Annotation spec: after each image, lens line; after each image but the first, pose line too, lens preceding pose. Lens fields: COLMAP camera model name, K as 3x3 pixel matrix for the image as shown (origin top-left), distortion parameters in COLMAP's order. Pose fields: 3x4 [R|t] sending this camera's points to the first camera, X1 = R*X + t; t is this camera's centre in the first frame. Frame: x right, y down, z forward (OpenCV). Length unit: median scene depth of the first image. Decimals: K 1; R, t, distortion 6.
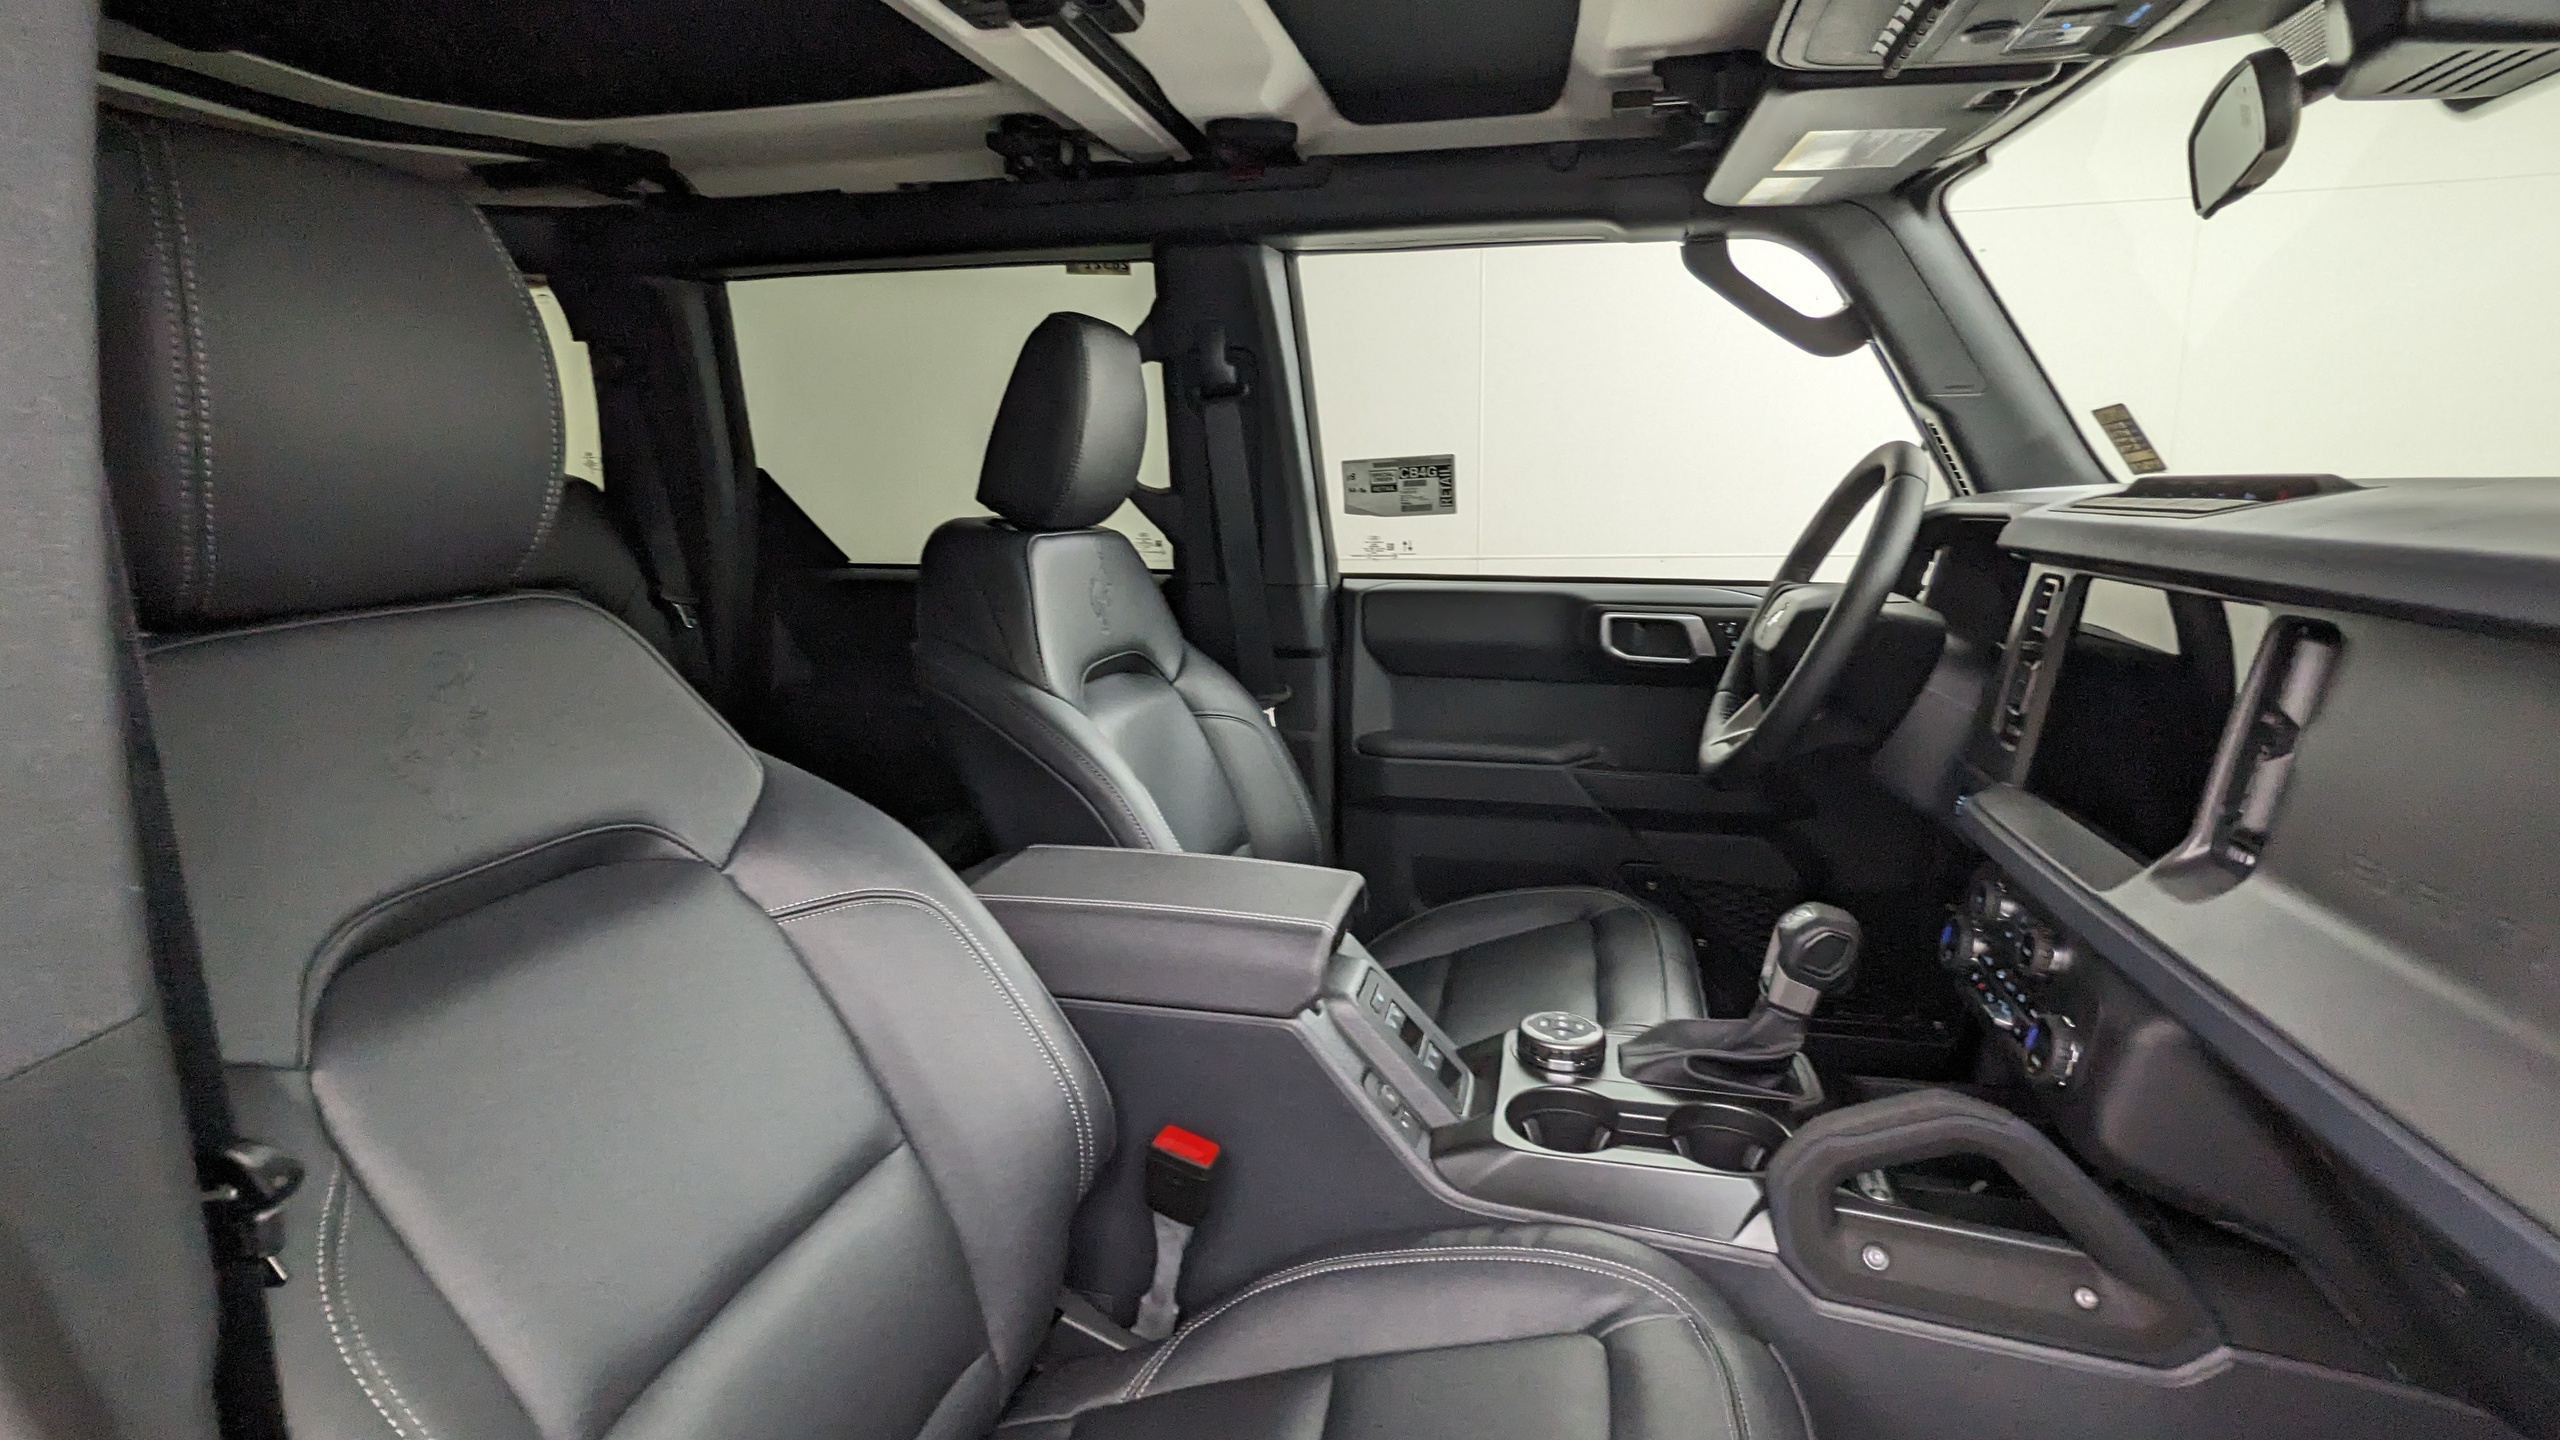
lens RADIAL K [[1245.7, 0, 1236.2], [0, 1245.7, 757.0], [0, 0, 1]] dist [-0.005028, 0.001395]
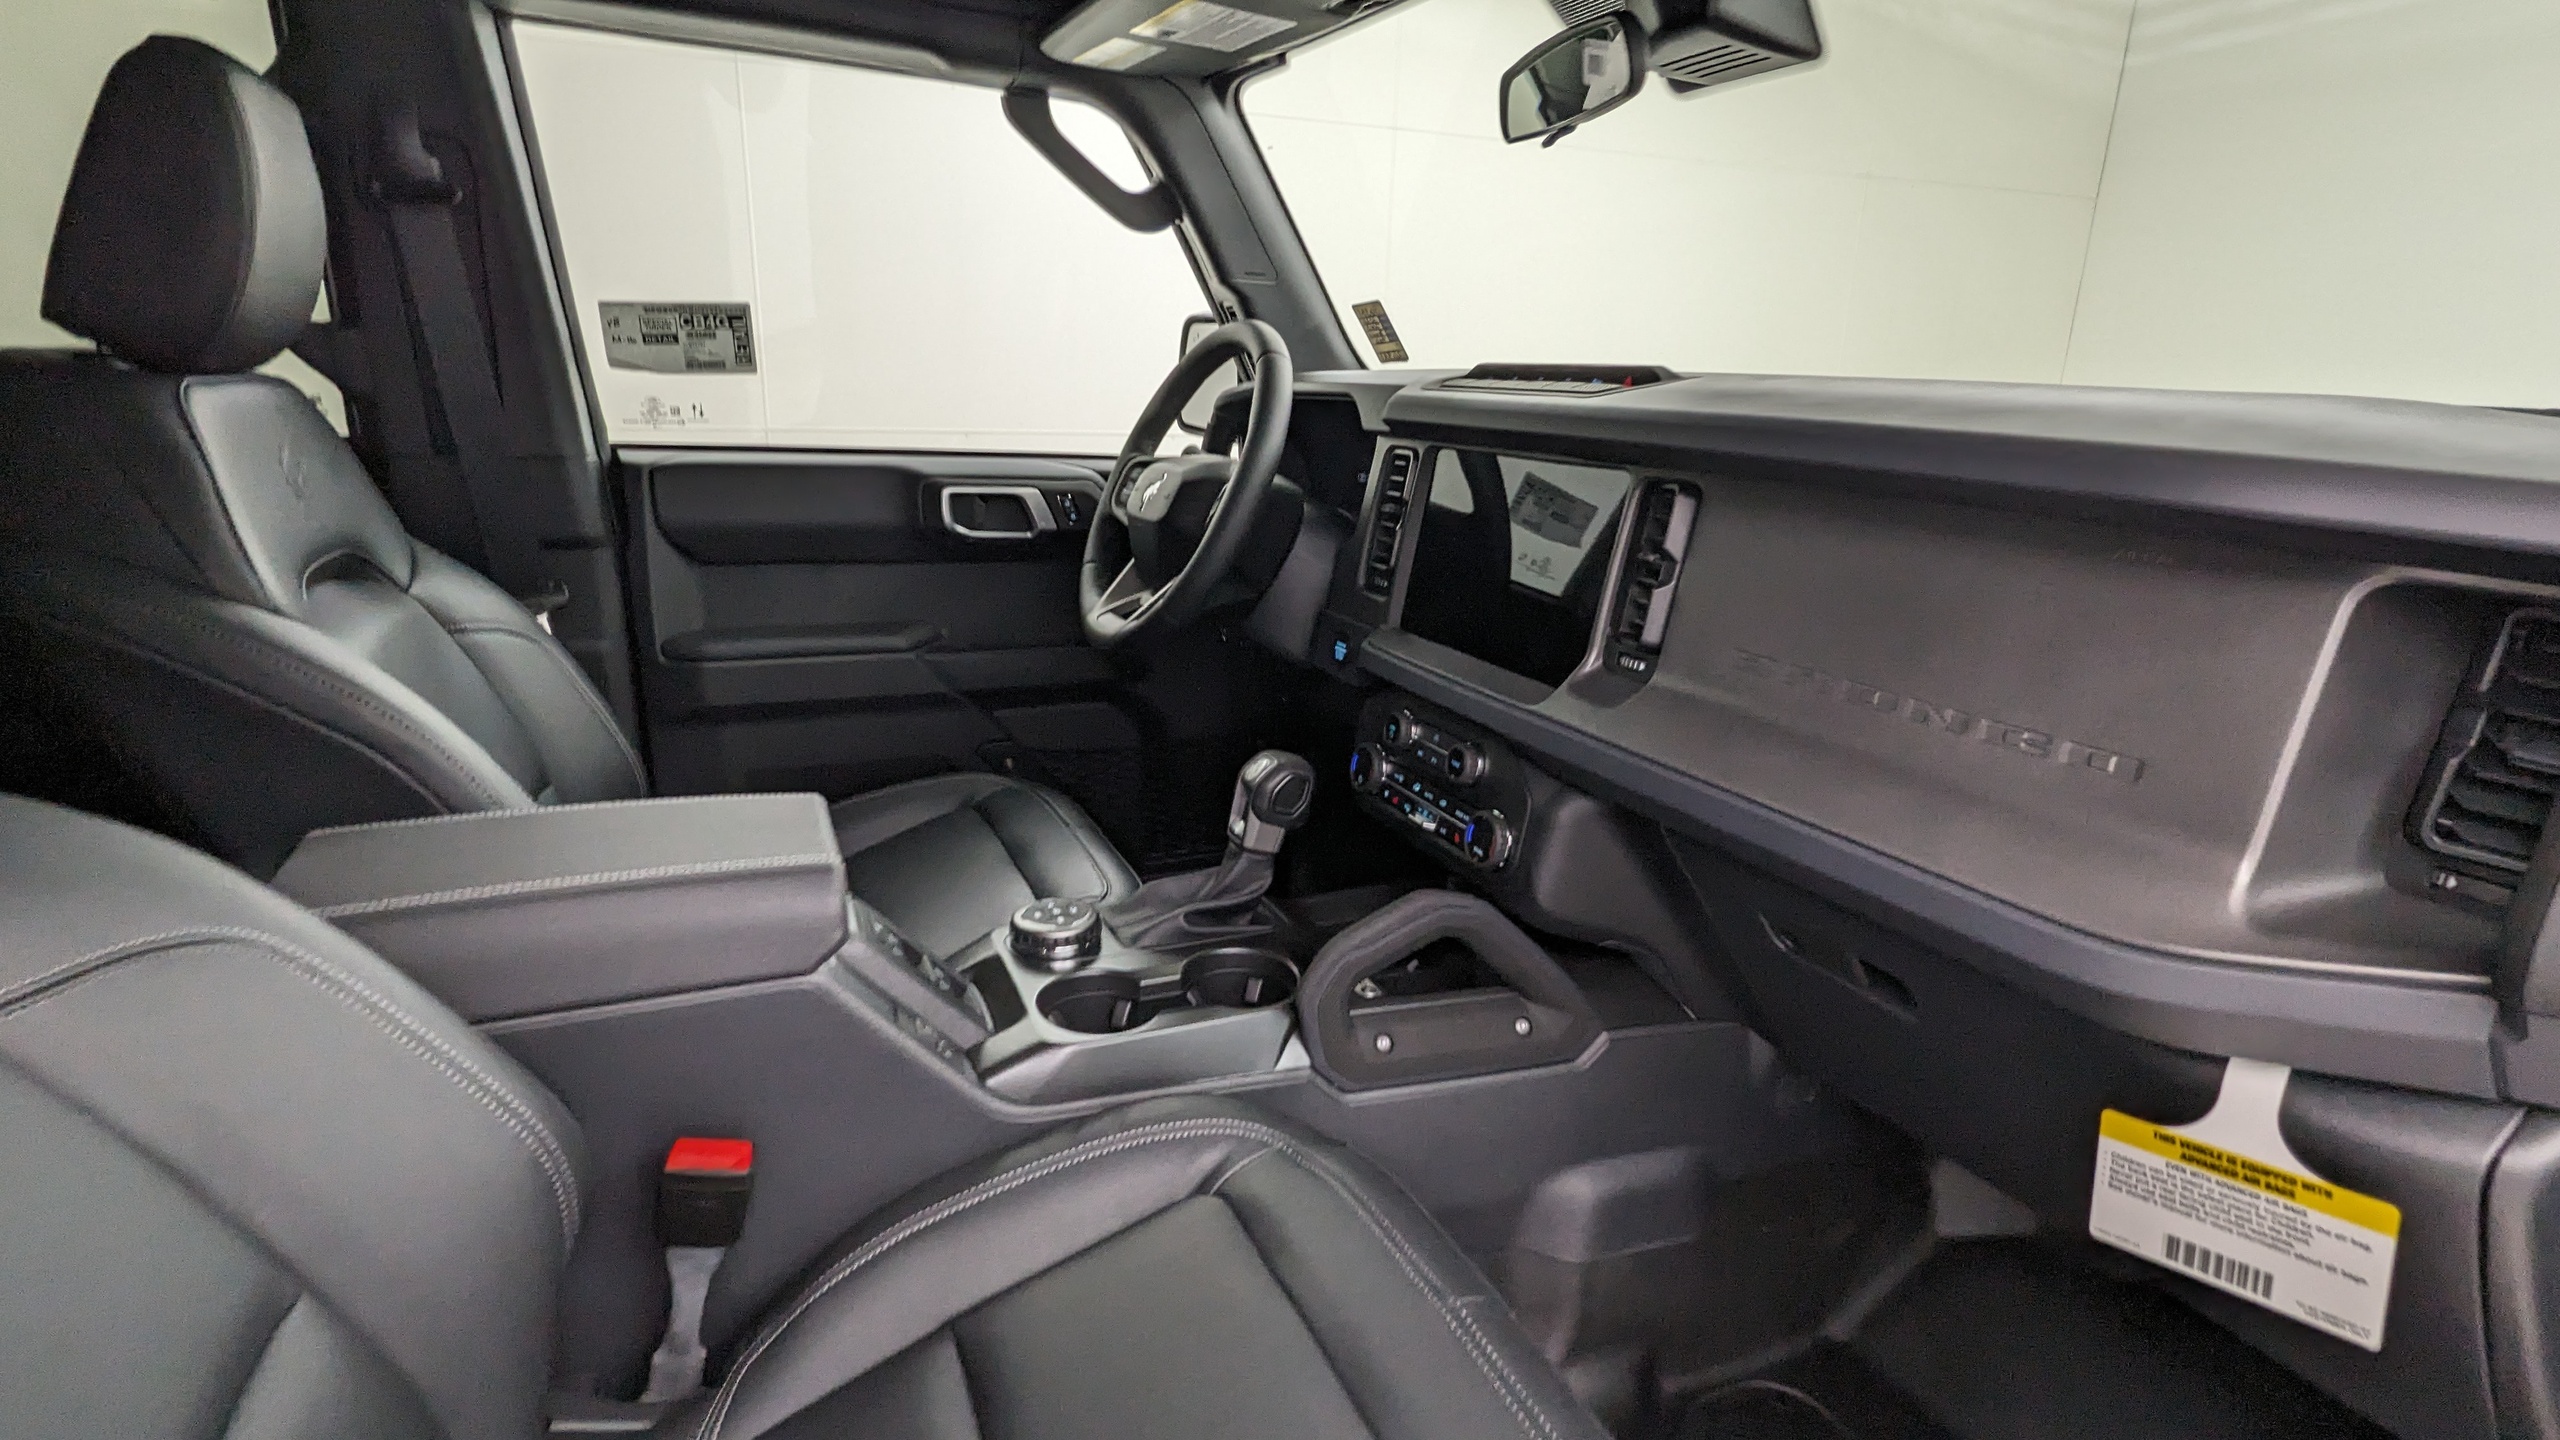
lens RADIAL K [[1245.7, 0, 1361.2], [0, 1245.7, 756.6], [0, 0, 1]] dist [-0.005028, 0.001395]
pose [[0.775105, -0.146505, 0.614612, -0.138065], [0.086507, 0.988193, 0.126458, -0.008970], [-0.625882, -0.044850, 0.778627, 0.093633]]
